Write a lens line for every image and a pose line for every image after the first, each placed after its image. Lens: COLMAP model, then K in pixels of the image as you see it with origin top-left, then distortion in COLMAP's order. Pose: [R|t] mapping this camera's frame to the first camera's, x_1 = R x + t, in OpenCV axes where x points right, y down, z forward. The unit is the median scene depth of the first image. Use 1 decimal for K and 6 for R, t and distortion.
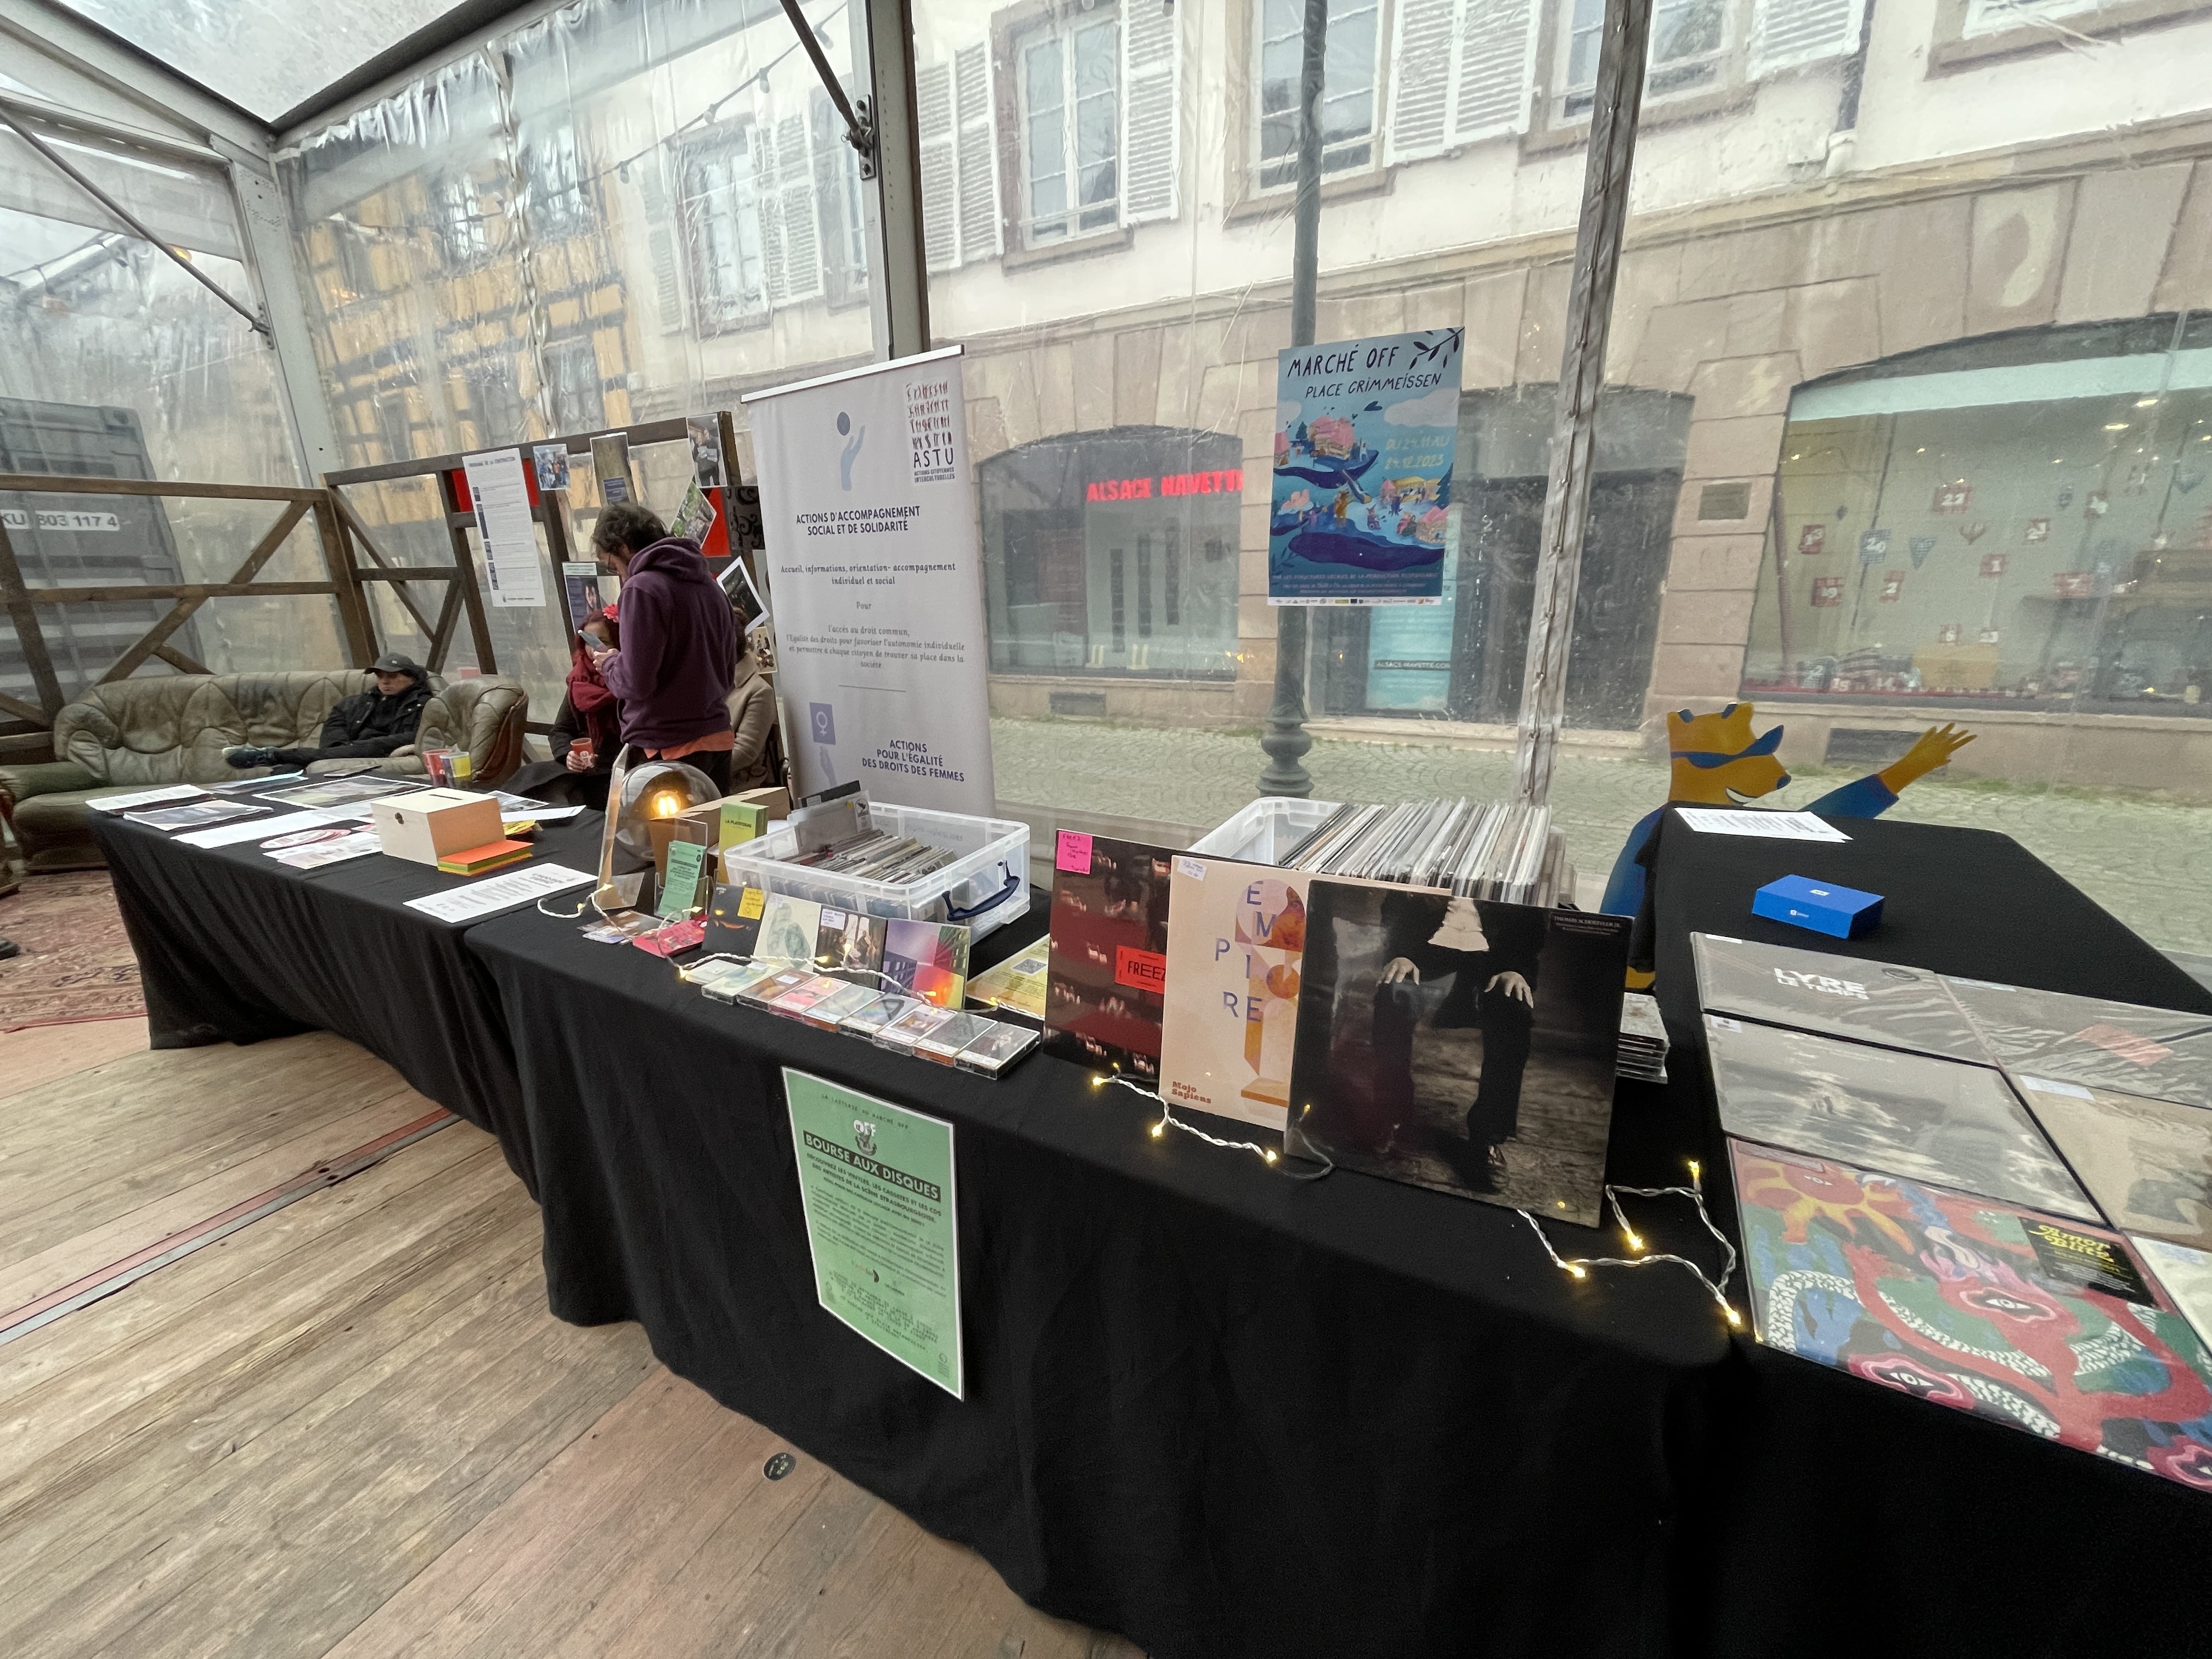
lens RADIAL K [[881.1, 0, 1106.0], [0, 881.1, 829.5], [0, 0, 1]] dist [-0.001045, -0.000164]
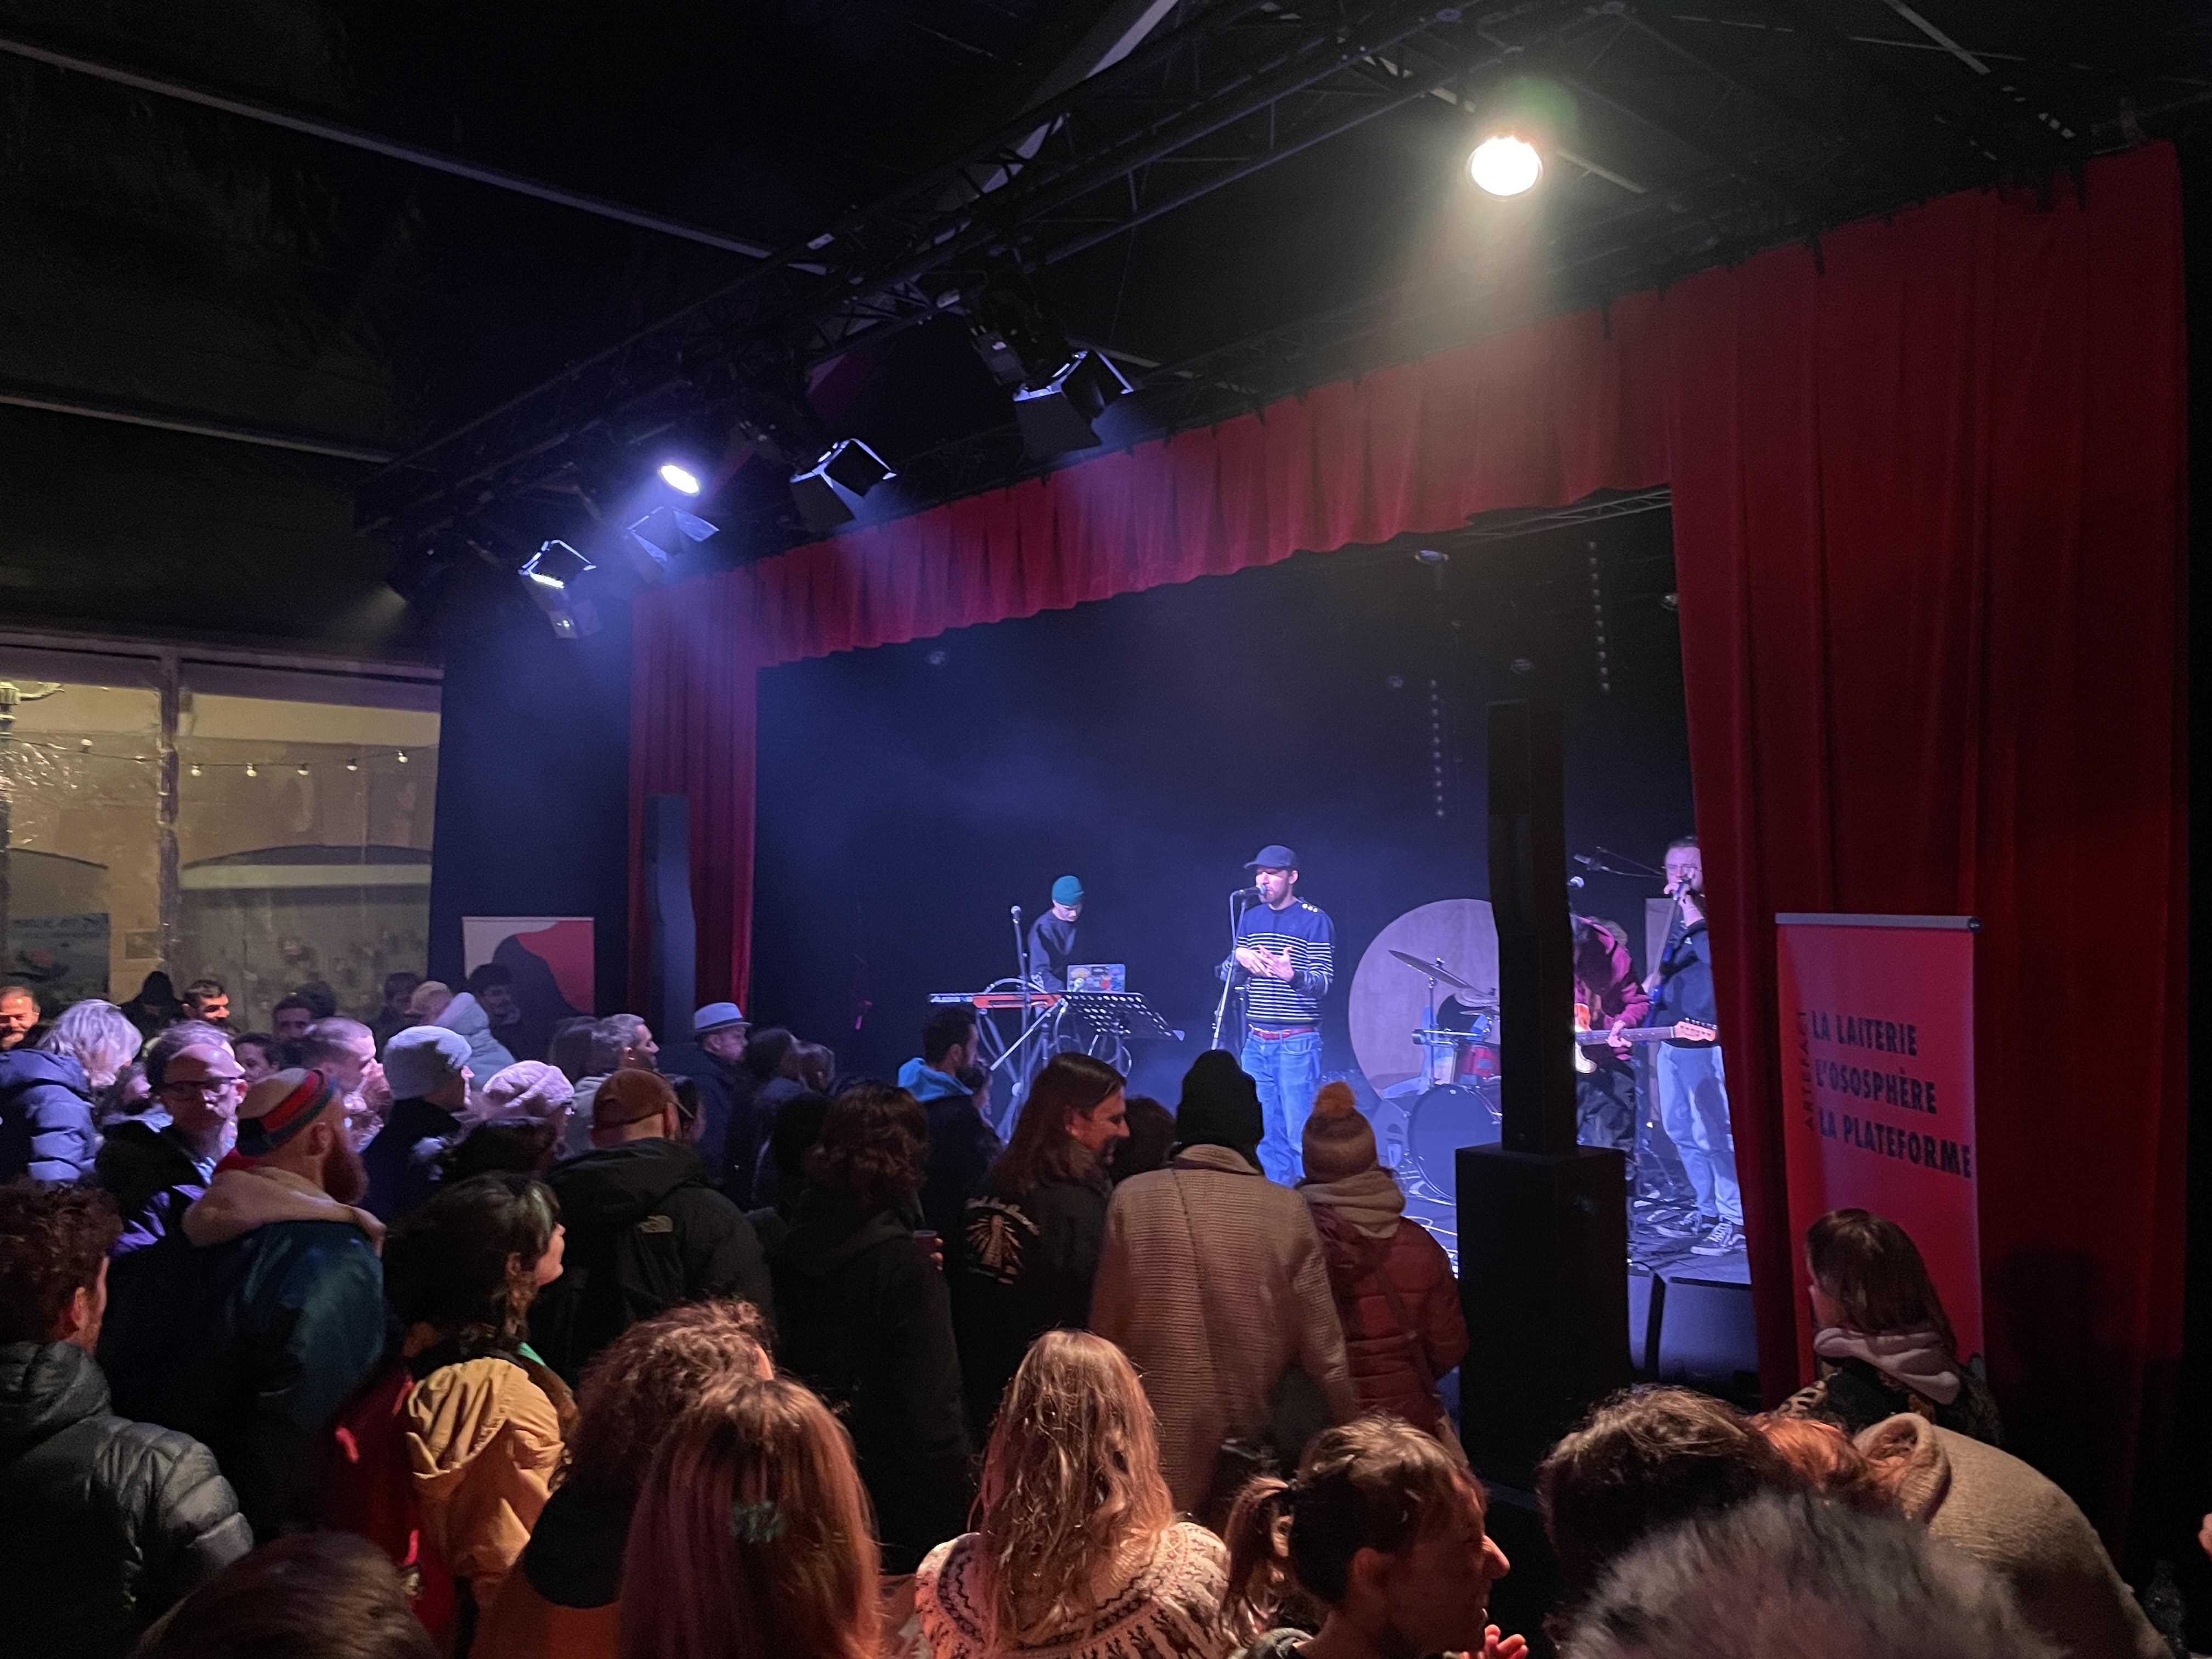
lens RADIAL K [[1679.6, 0, 1106.0], [0, 1679.6, 829.5], [0, 0, 1]] dist [0.124484, -0.149233]
pose [[0.354313, 0.054640, 0.933529, -2.454312], [0.260088, 0.953144, -0.154502, 0.474751], [-0.898230, 0.297542, 0.323501, -2.396018]]
